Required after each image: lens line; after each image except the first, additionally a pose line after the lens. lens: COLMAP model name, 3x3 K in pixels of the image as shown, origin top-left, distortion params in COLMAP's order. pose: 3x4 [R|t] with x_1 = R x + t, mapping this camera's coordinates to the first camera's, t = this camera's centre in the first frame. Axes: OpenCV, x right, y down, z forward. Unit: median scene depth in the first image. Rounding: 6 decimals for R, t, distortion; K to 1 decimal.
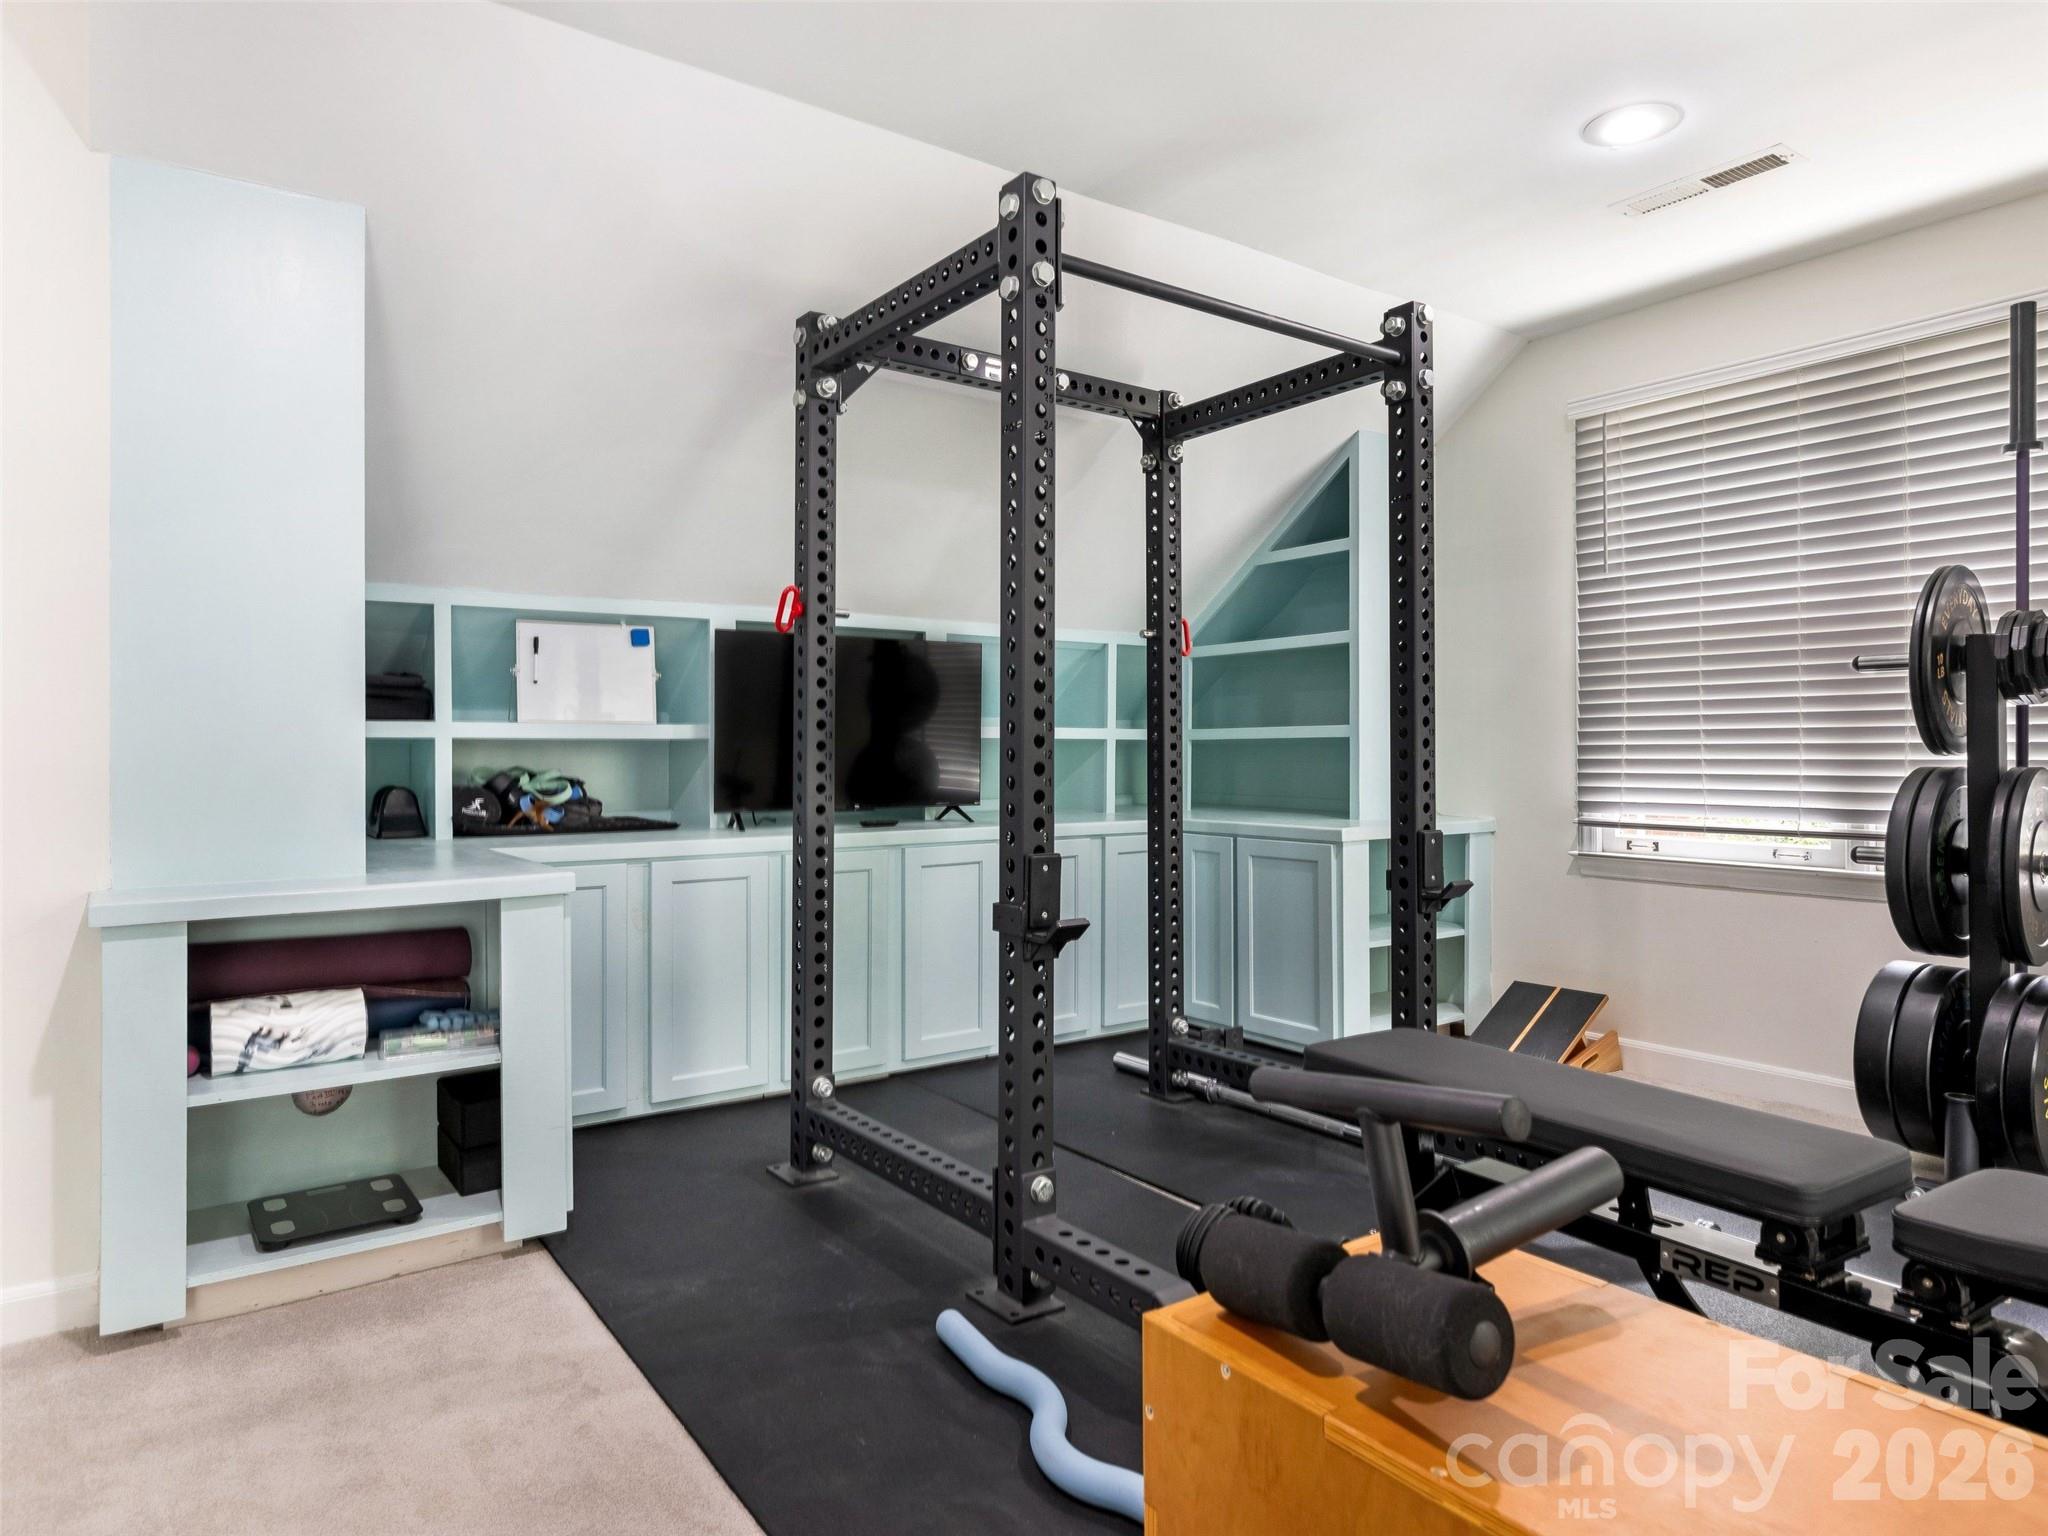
lens RADIAL K [[1218.5, 0, 1013.6], [0, 1218.5, 747.2], [0, 0, 1]] dist [-0.005128, 0.002771]
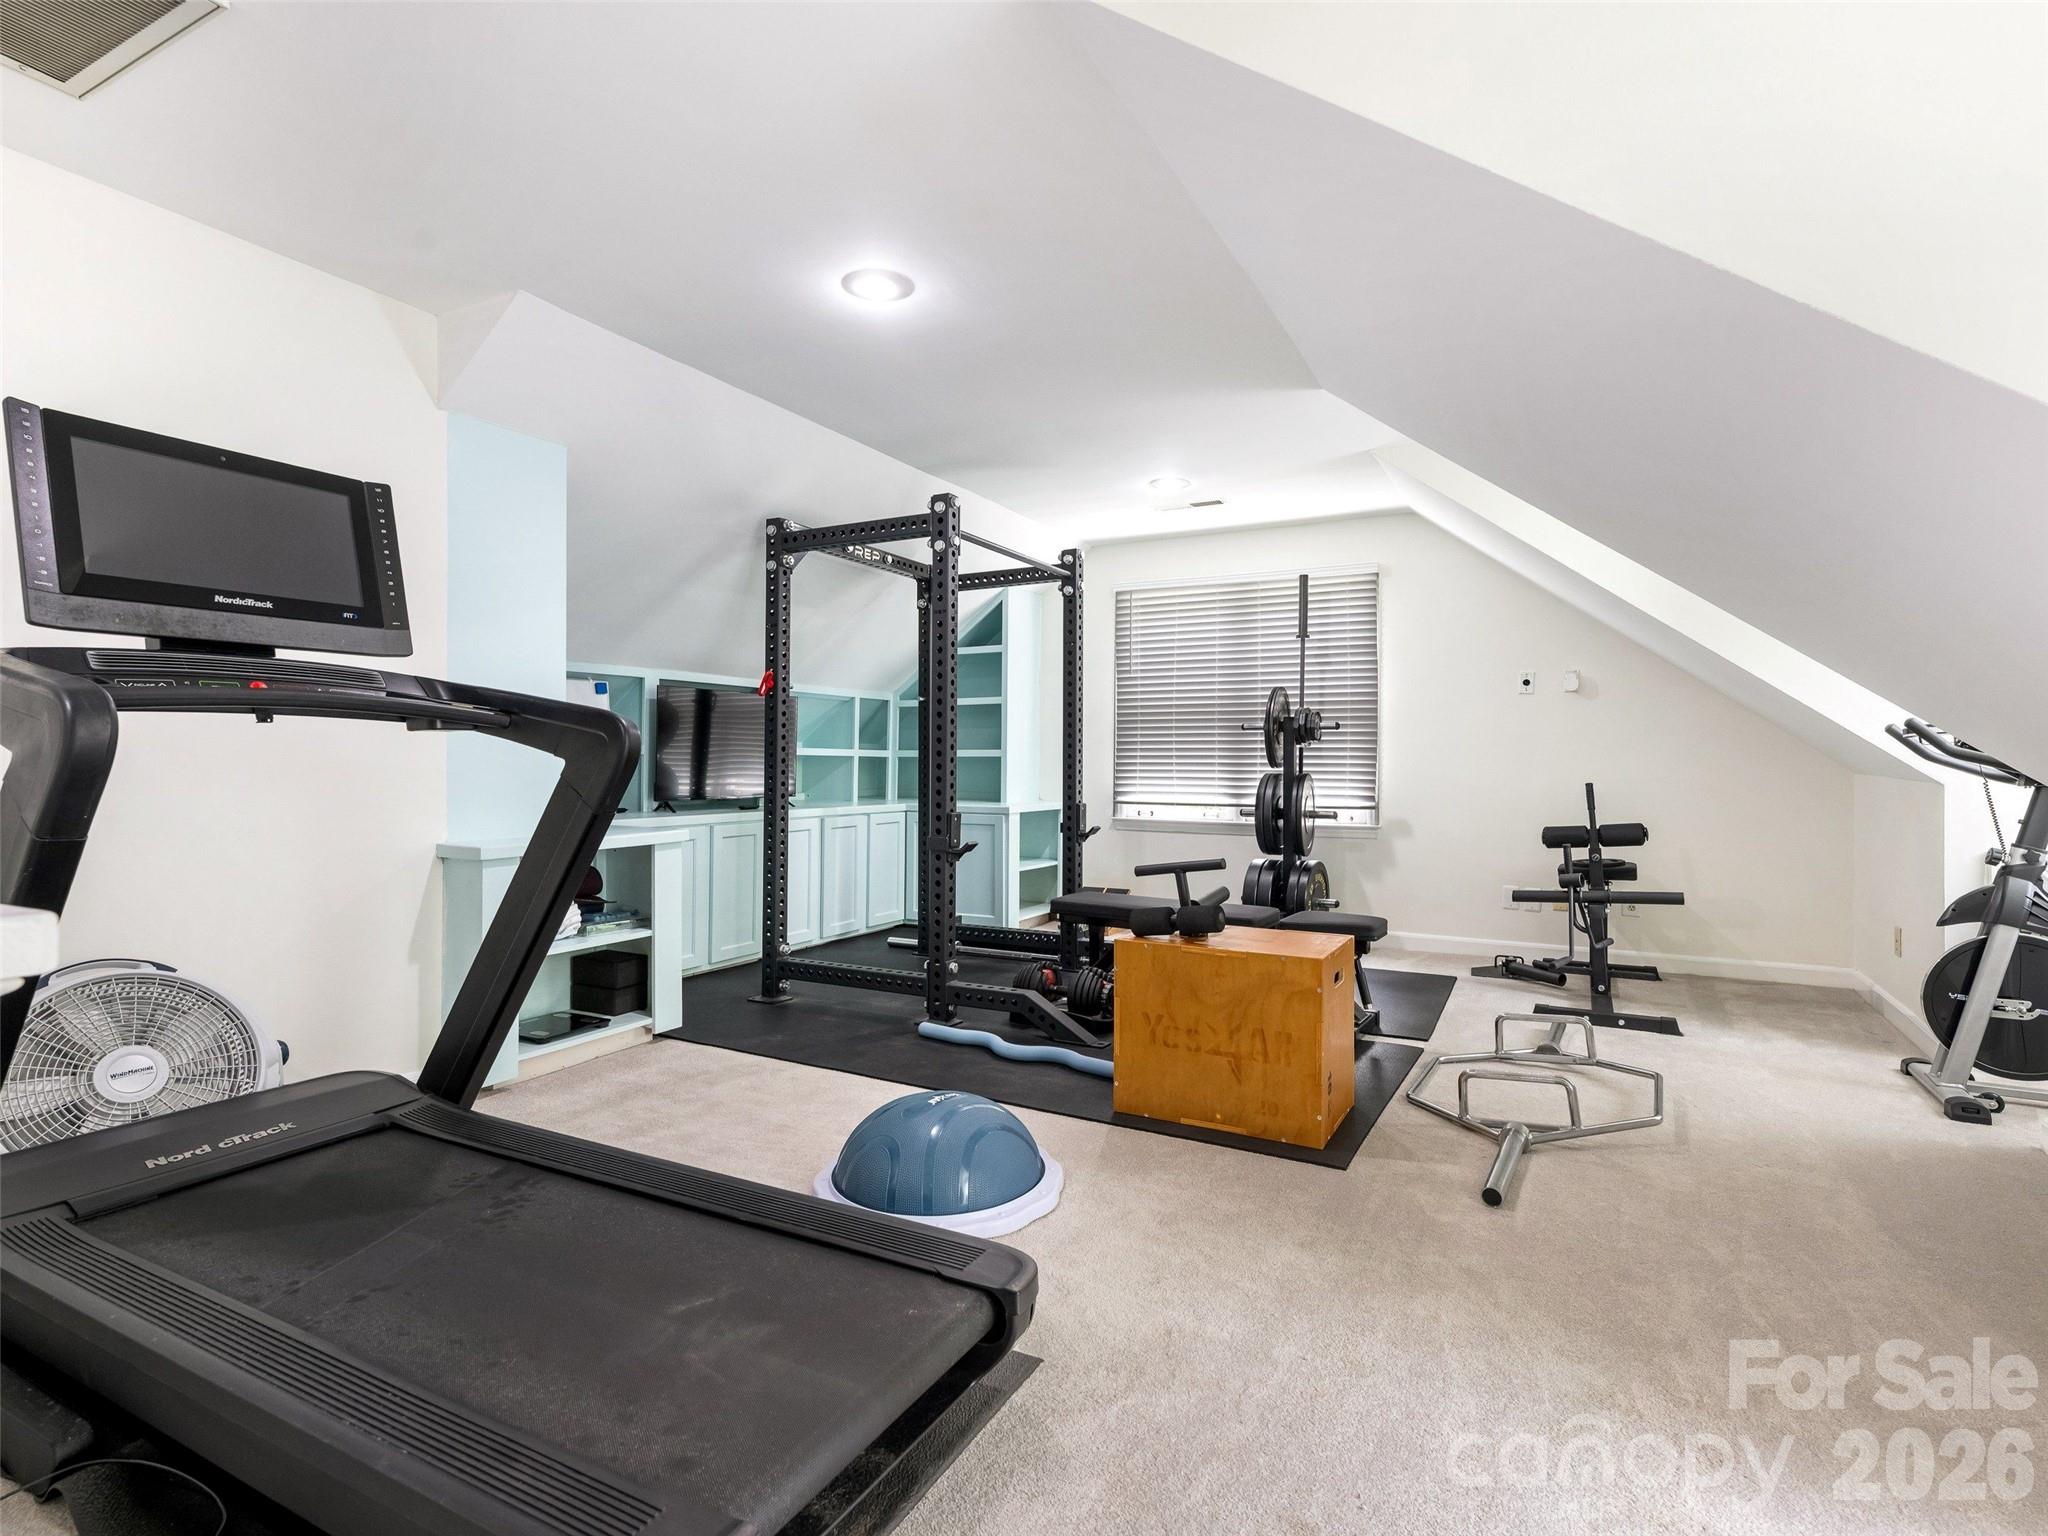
lens RADIAL K [[1073.2, 0, 1023.0], [0, 1073.2, 772.0], [0, 0, 1]] dist [-0.000500, 0.000005]
pose [[0.890883, 0.002398, 0.454226, -0.580924], [-0.008786, 0.999890, 0.011954, -0.006274], [-0.454147, -0.014640, 0.890806, -0.590844]]
